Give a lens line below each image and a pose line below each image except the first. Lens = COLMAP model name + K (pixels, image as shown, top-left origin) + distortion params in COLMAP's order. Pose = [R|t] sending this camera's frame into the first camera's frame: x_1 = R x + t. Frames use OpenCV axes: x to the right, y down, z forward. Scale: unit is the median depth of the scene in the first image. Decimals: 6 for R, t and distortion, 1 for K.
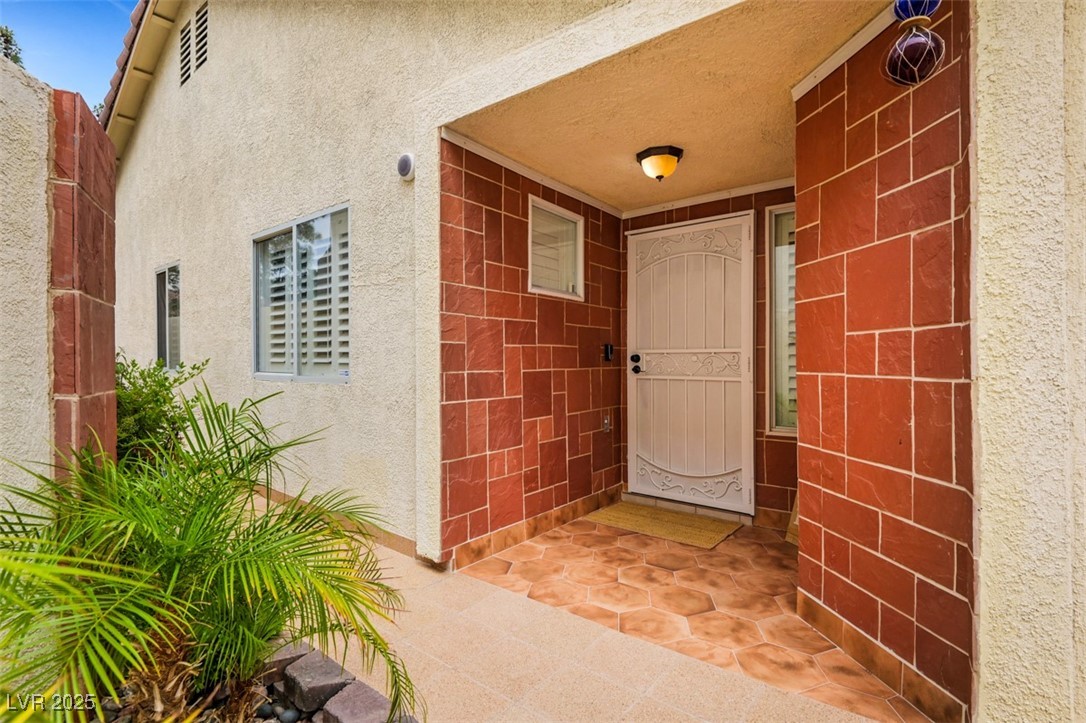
lens RADIAL K [[508.6, 0, 541.0], [0, 508.6, 363.2], [0, 0, 1]] dist [-0.027552, -0.004220]
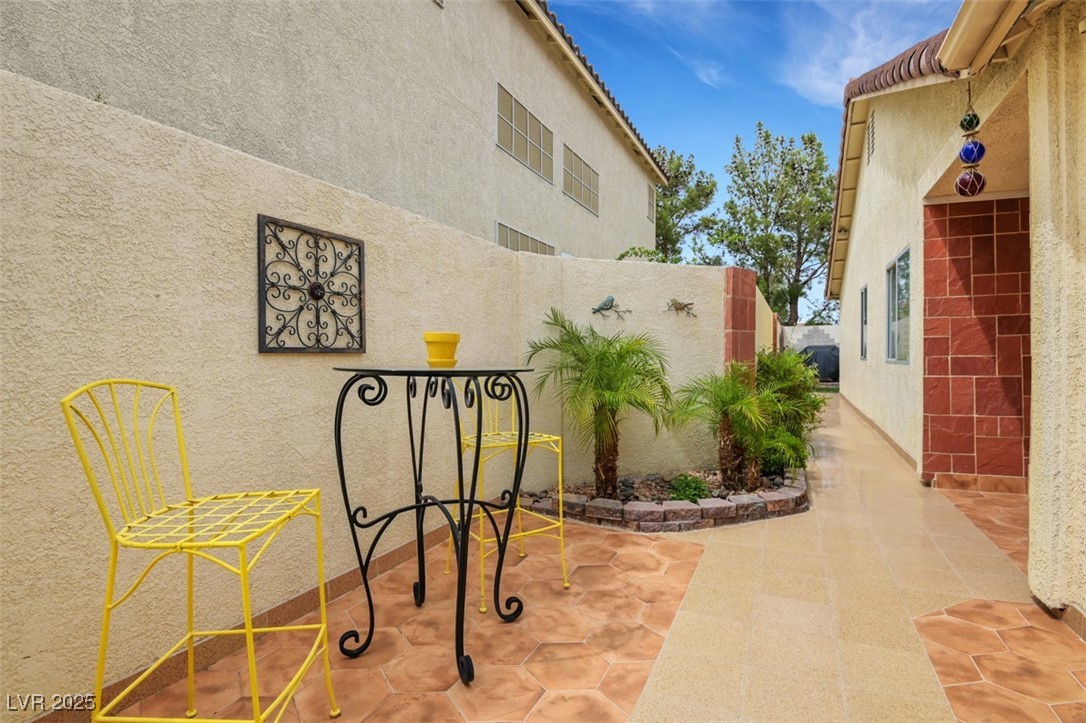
lens RADIAL K [[508.6, 0, 544.1], [0, 508.6, 372.2], [0, 0, 1]] dist [-0.027552, -0.004220]
pose [[0.177847, 0.025153, -0.983737, 1.022077], [0.006071, 0.999626, 0.026657, 0.017727], [0.984039, -0.010713, 0.177627, -0.386601]]
